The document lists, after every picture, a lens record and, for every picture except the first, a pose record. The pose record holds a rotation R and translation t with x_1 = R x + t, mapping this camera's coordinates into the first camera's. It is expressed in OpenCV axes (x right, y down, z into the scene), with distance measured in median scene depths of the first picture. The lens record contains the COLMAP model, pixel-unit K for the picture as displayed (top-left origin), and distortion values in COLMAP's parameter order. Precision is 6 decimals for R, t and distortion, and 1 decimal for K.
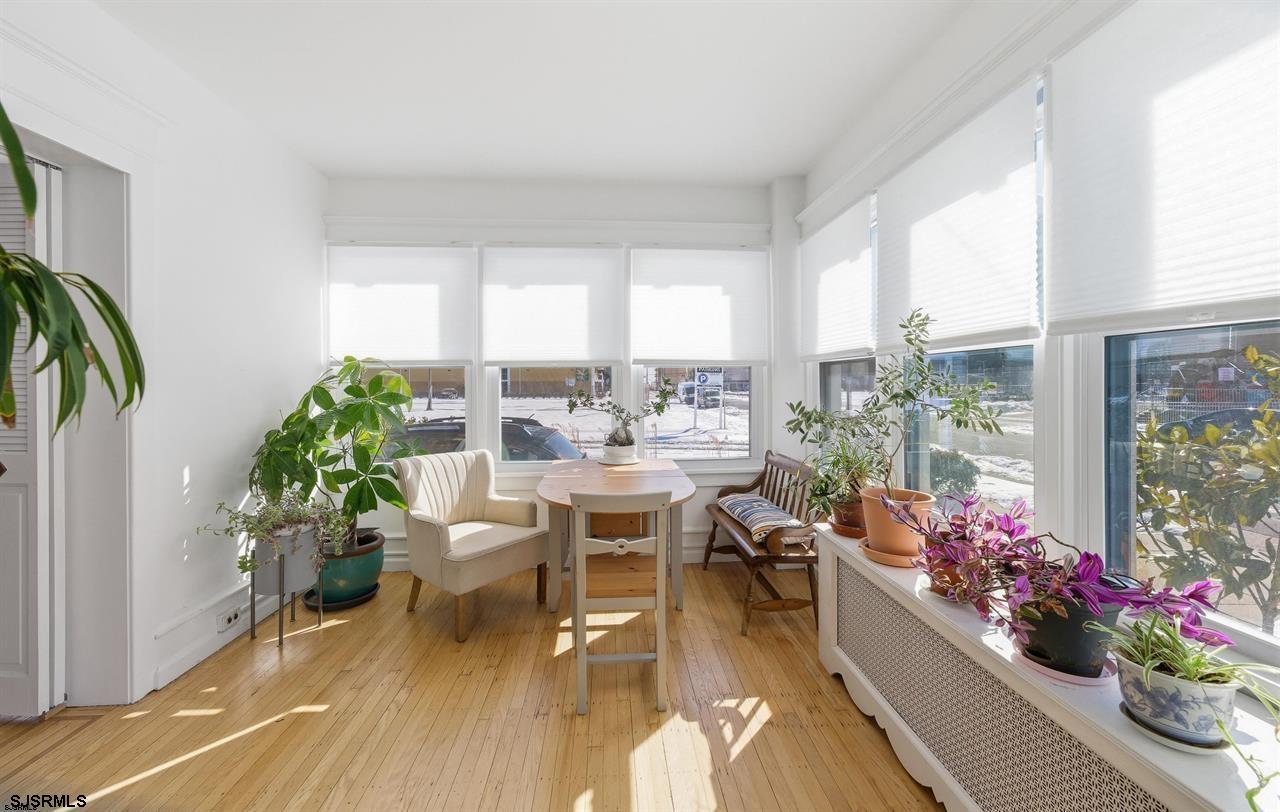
lens RADIAL K [[513.1, 0, 636.1], [0, 513.1, 390.1], [0, 0, 1]] dist [-0.000148, 0.000024]
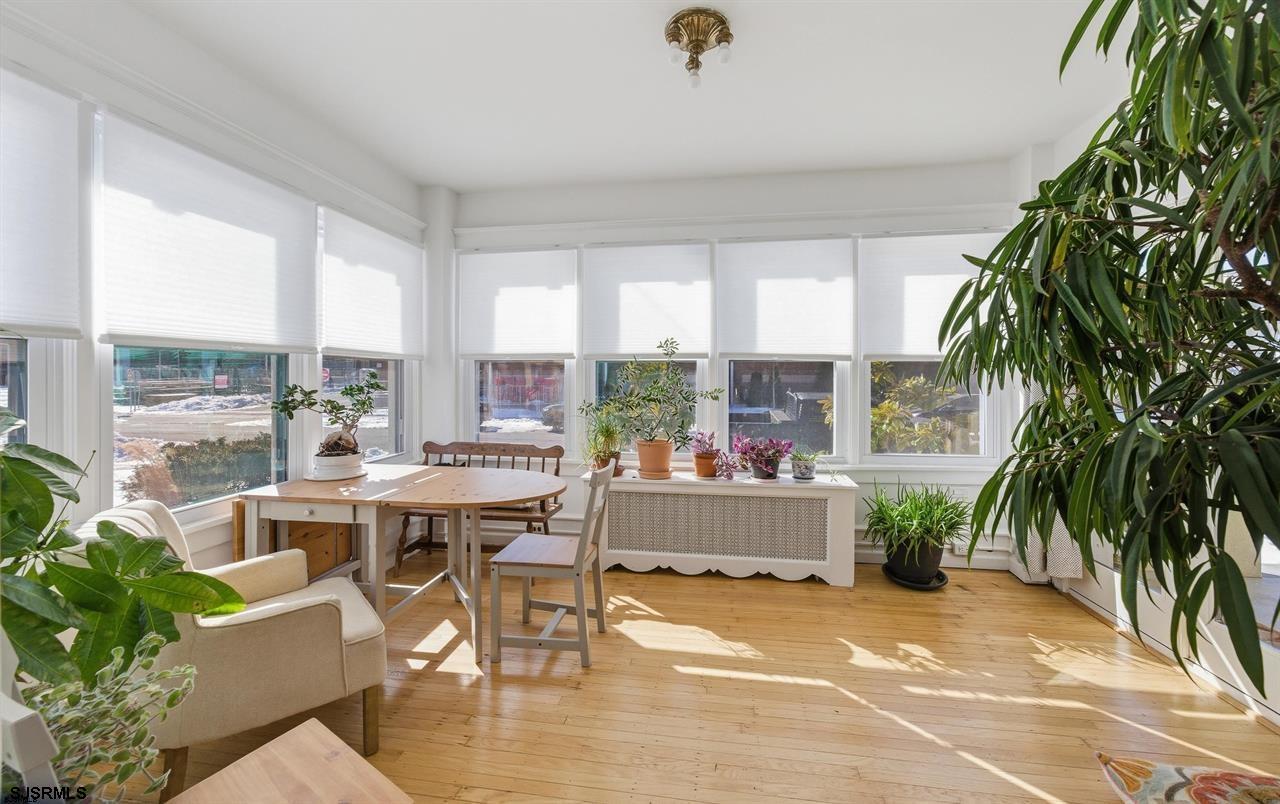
lens RADIAL K [[519.5, 0, 642.7], [0, 519.5, 381.2], [0, 0, 1]] dist [-0.001417, 0.000219]
pose [[0.205206, -0.004911, 0.978706, -0.908040], [0.009206, 0.999953, 0.003087, -0.006181], [-0.978675, 0.008376, 0.205242, 0.474448]]
